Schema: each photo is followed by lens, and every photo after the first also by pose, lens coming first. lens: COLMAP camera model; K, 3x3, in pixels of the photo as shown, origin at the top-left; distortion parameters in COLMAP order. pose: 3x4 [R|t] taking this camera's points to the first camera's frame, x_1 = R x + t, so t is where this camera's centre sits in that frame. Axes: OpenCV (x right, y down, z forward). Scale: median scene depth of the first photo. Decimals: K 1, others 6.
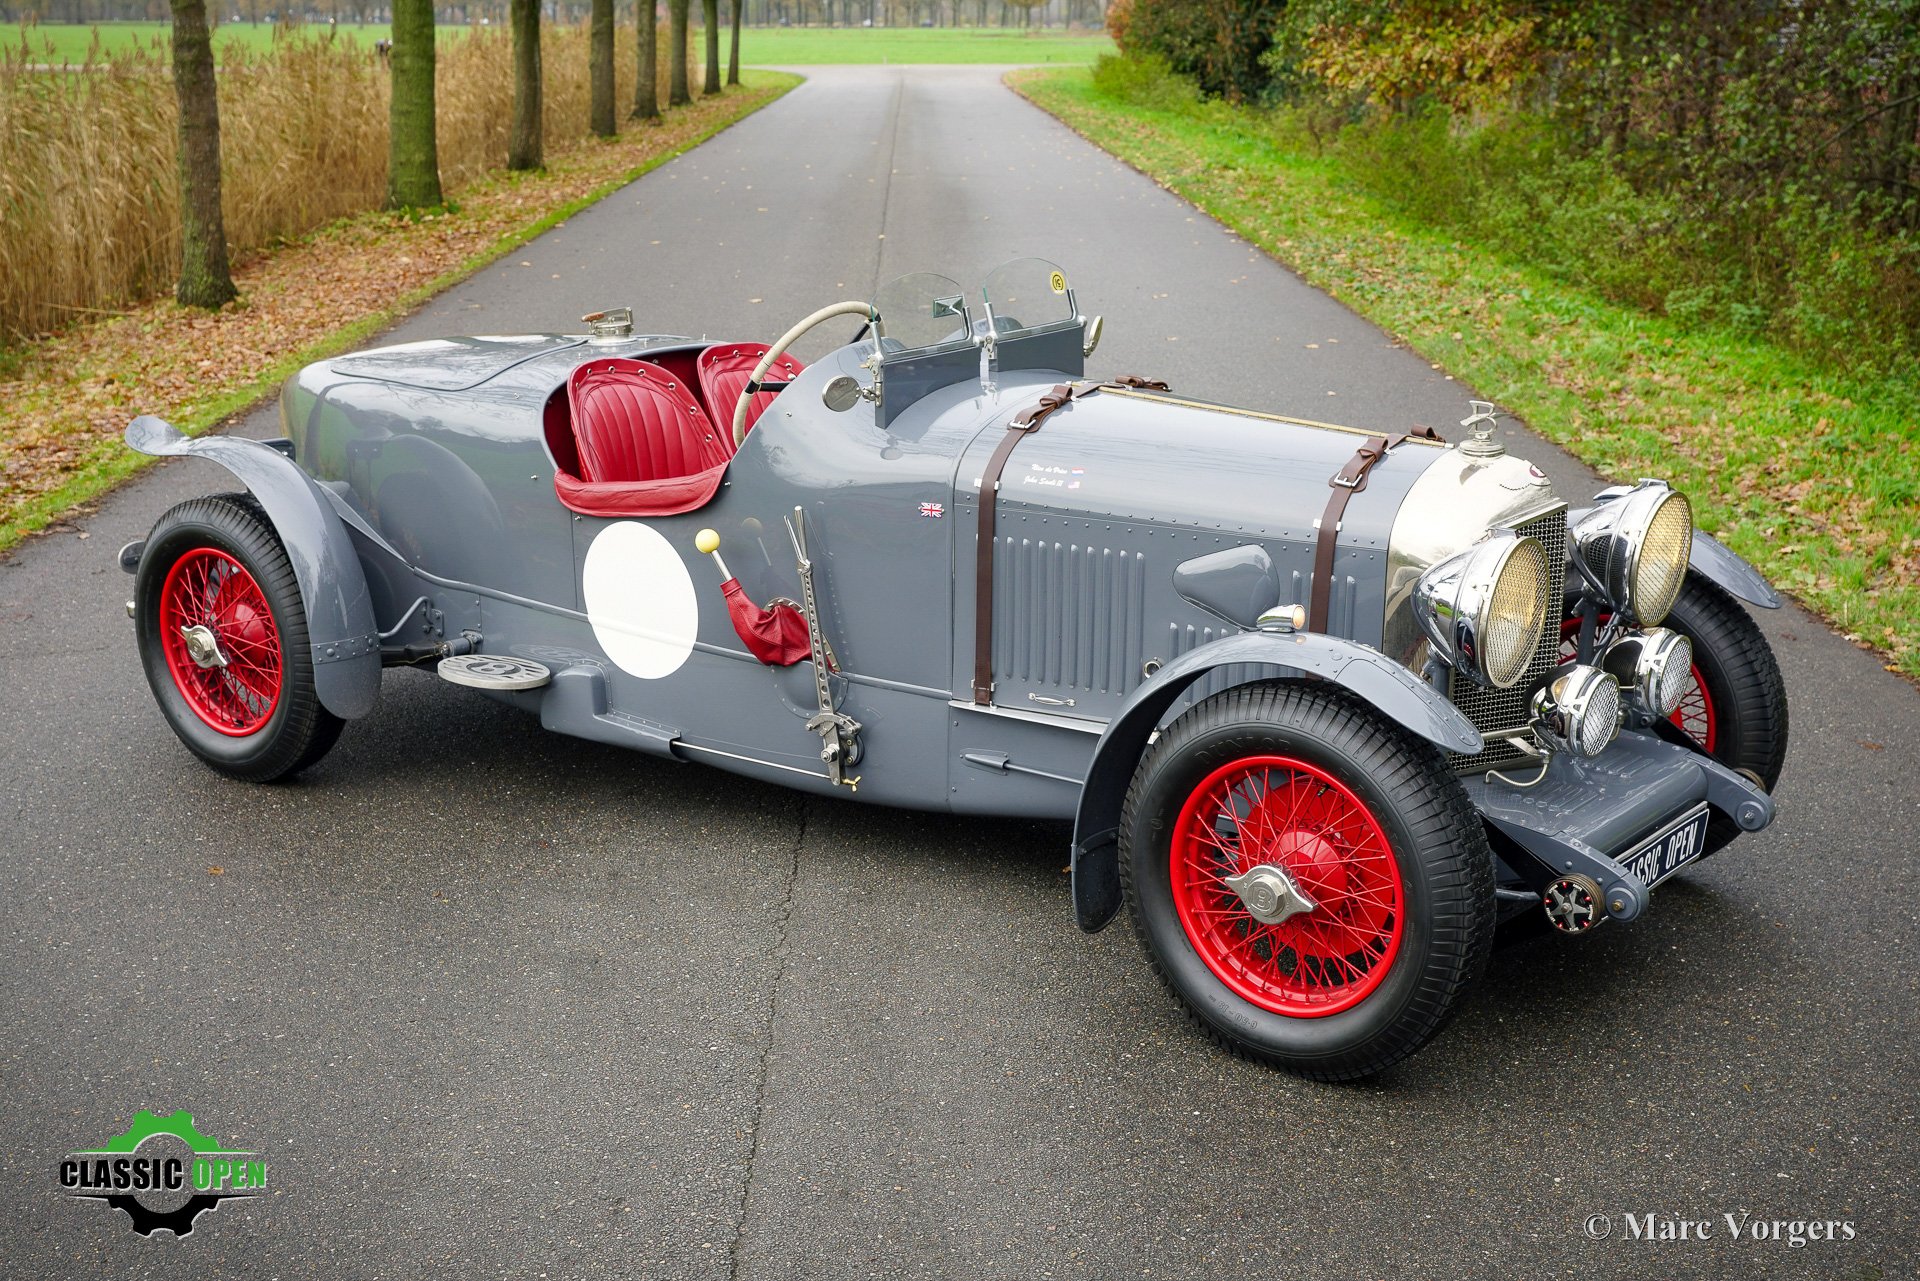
lens RADIAL K [[2415.3, 0, 960.0], [0, 2415.3, 640.5], [0, 0, 1]] dist [0.004820, -0.027497]
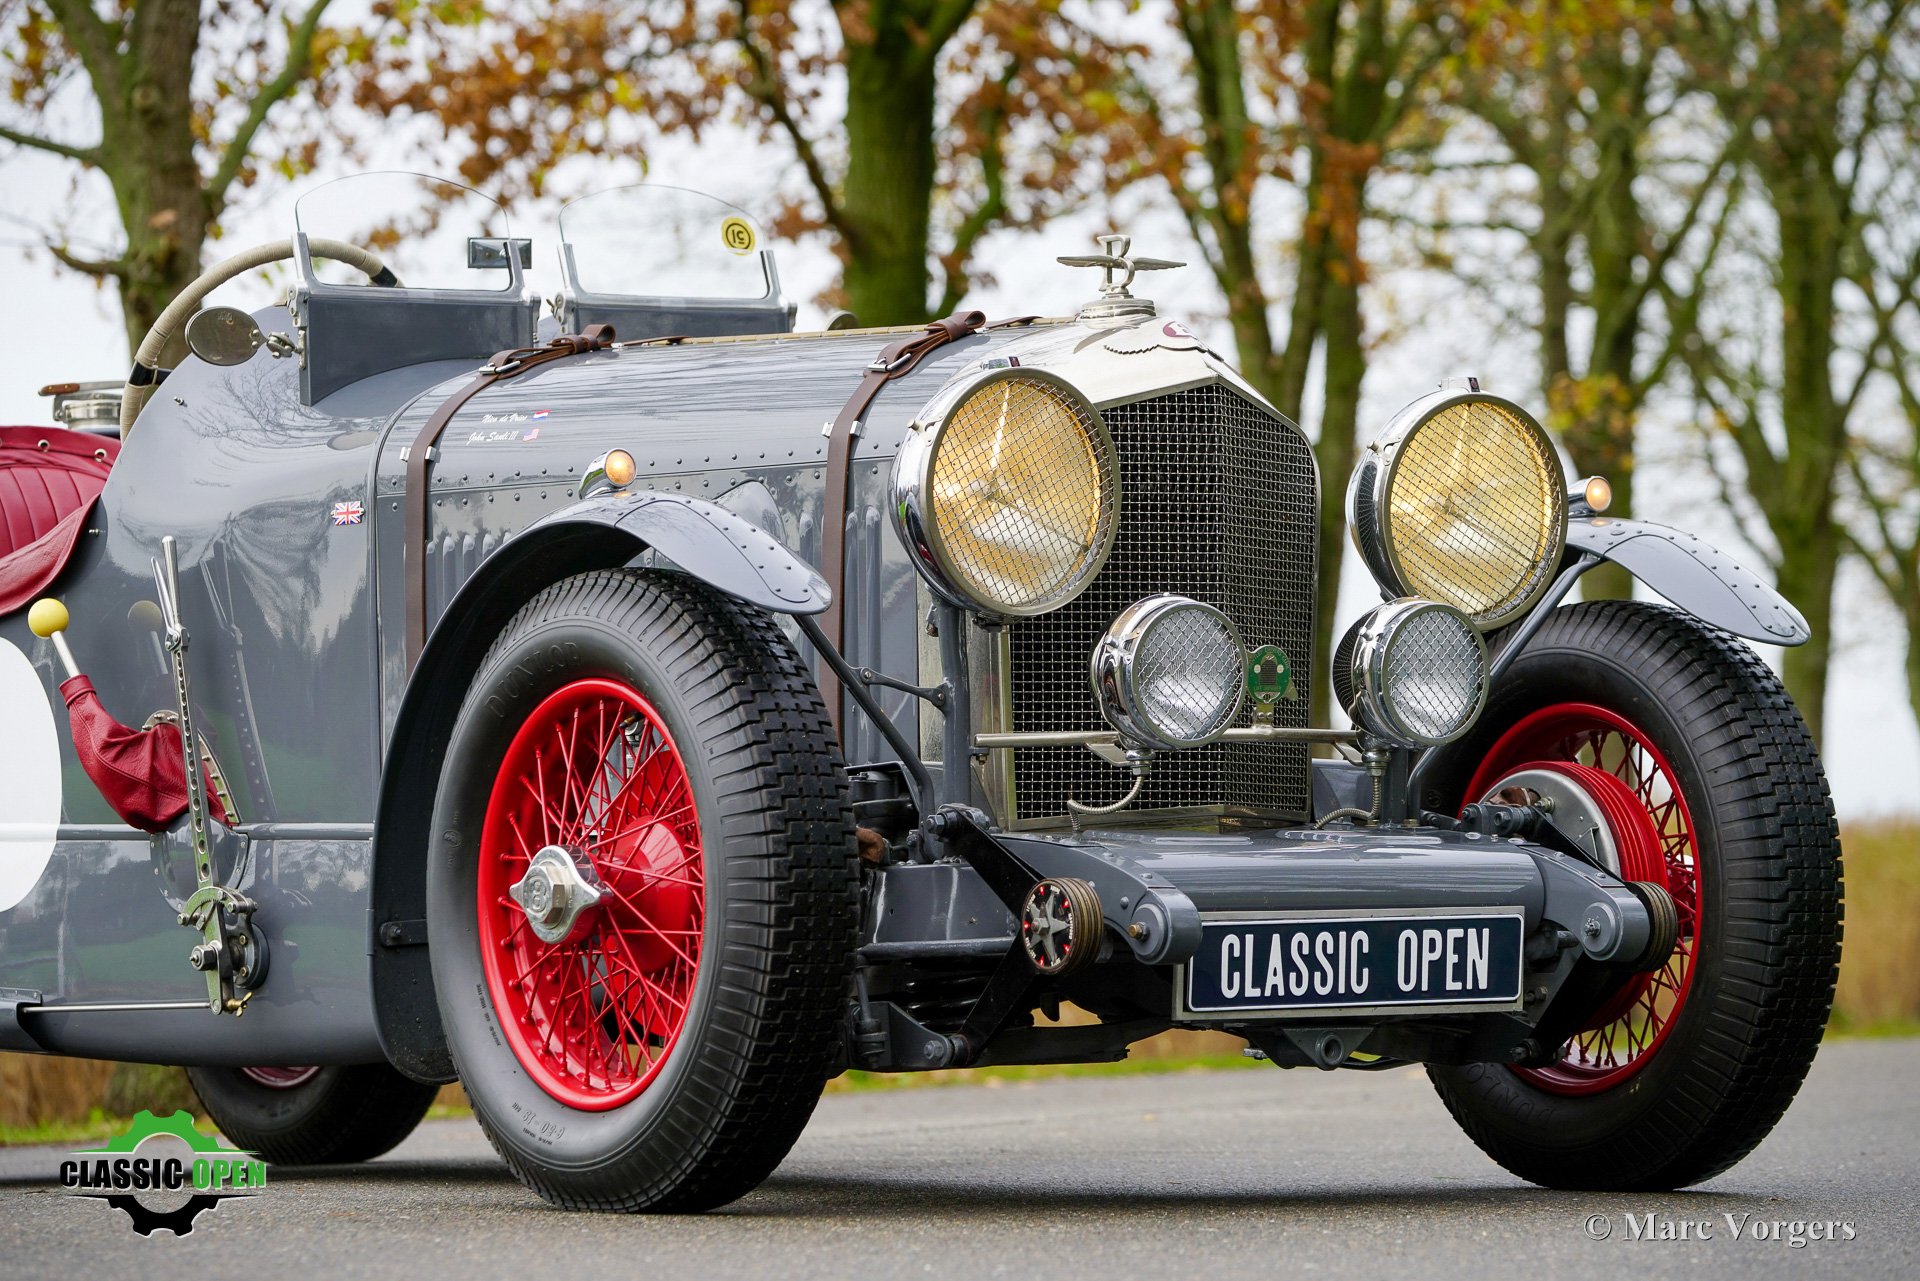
lens RADIAL K [[7472.0, 0, 1014.8], [0, 7472.0, 641.4], [0, 0, 1]] dist [-0.048965, 0.655474]
pose [[0.961943, -0.033723, -0.271162, 0.625931], [-0.045735, 0.958486, -0.281447, 0.473049], [0.269396, 0.283137, 0.920467, -0.628587]]
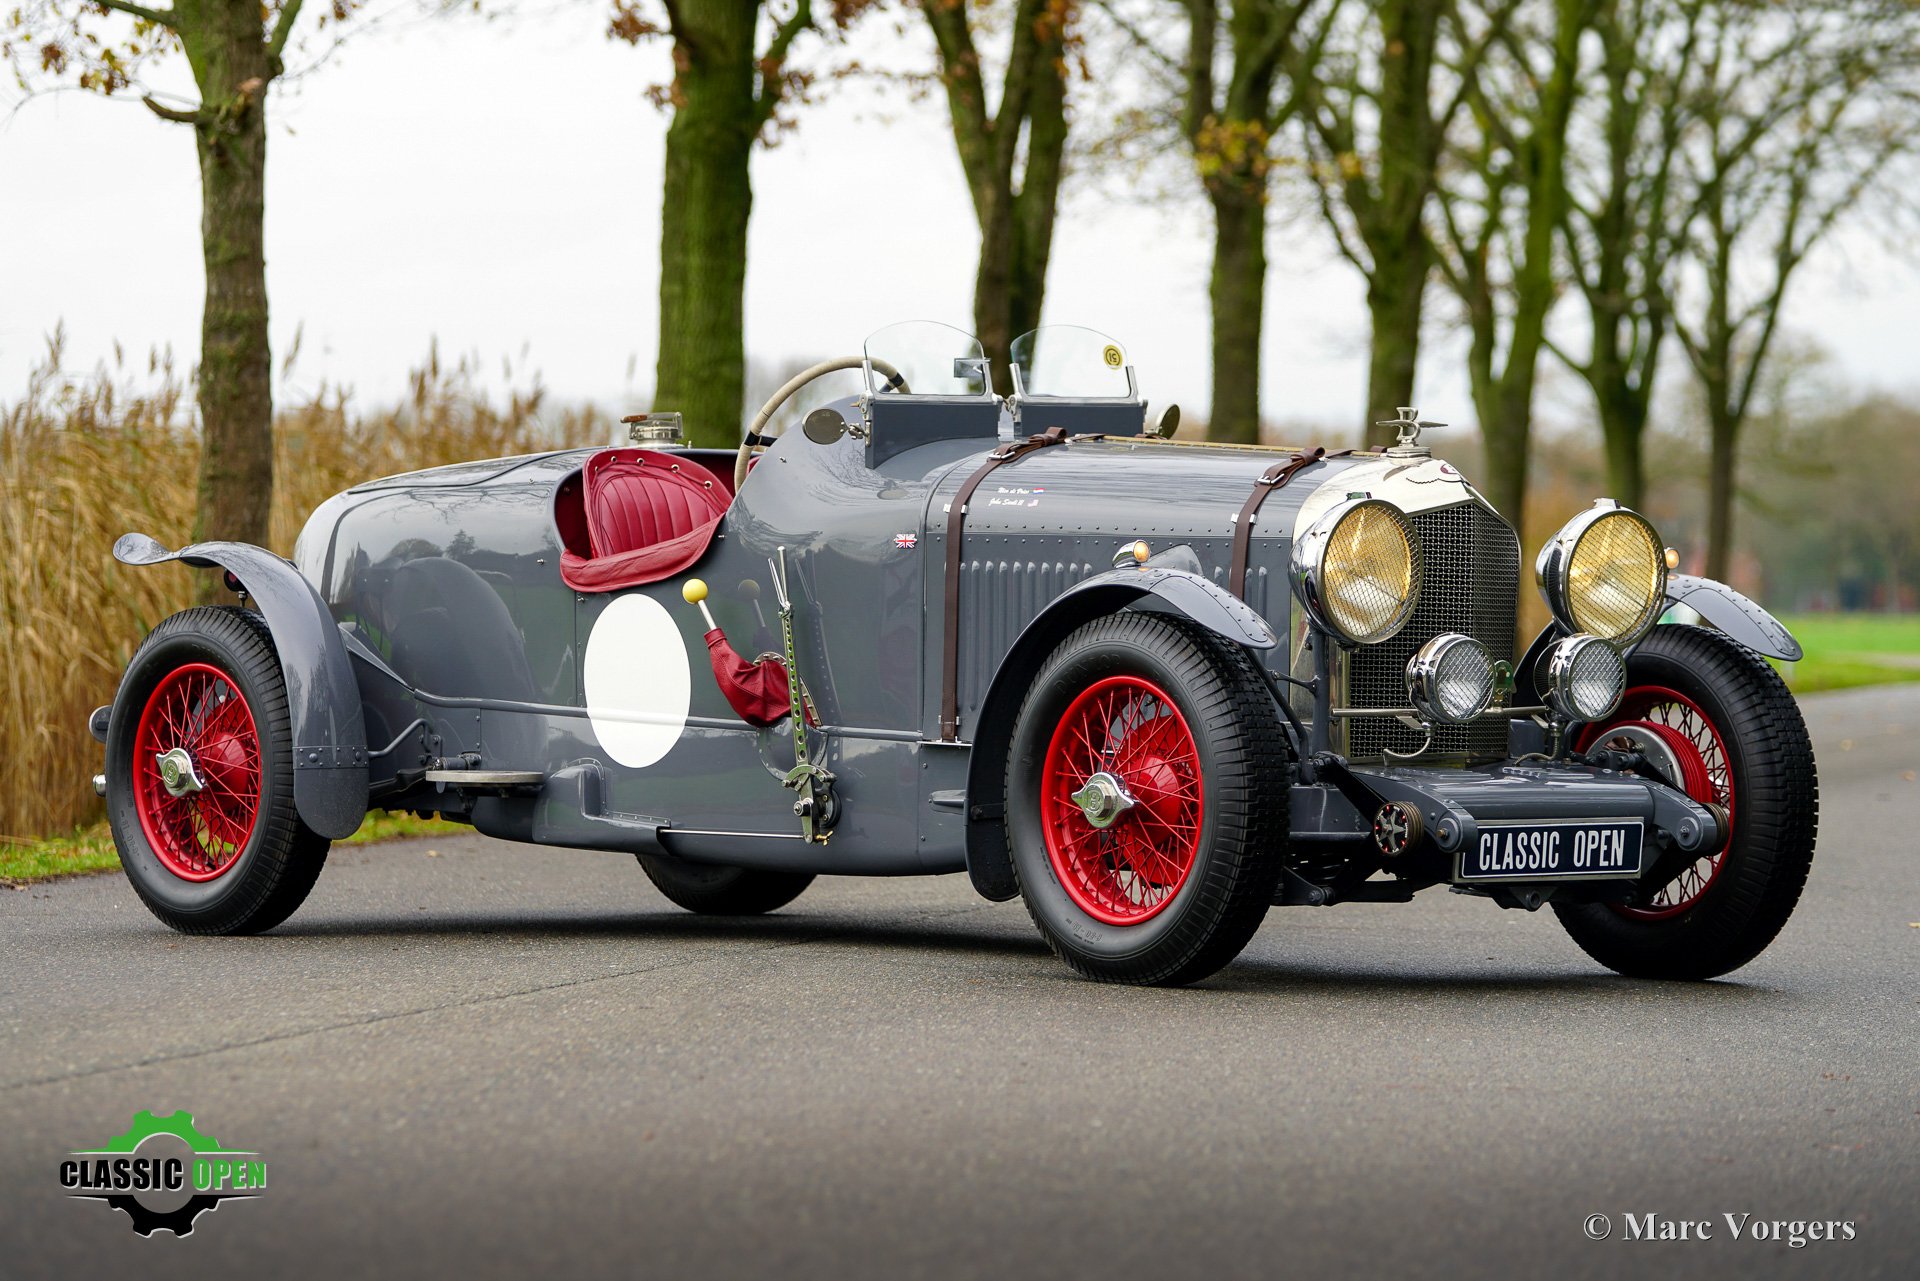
lens RADIAL K [[7754.5, 0, 960.0], [0, 7754.5, 640.5], [0, 0, 1]] dist [0.047760, -2.833325]
pose [[0.978202, 0.010821, -0.207376, 0.638199], [-0.060388, 0.970306, -0.234221, 0.693925], [0.198683, 0.241638, 0.949808, -1.899127]]
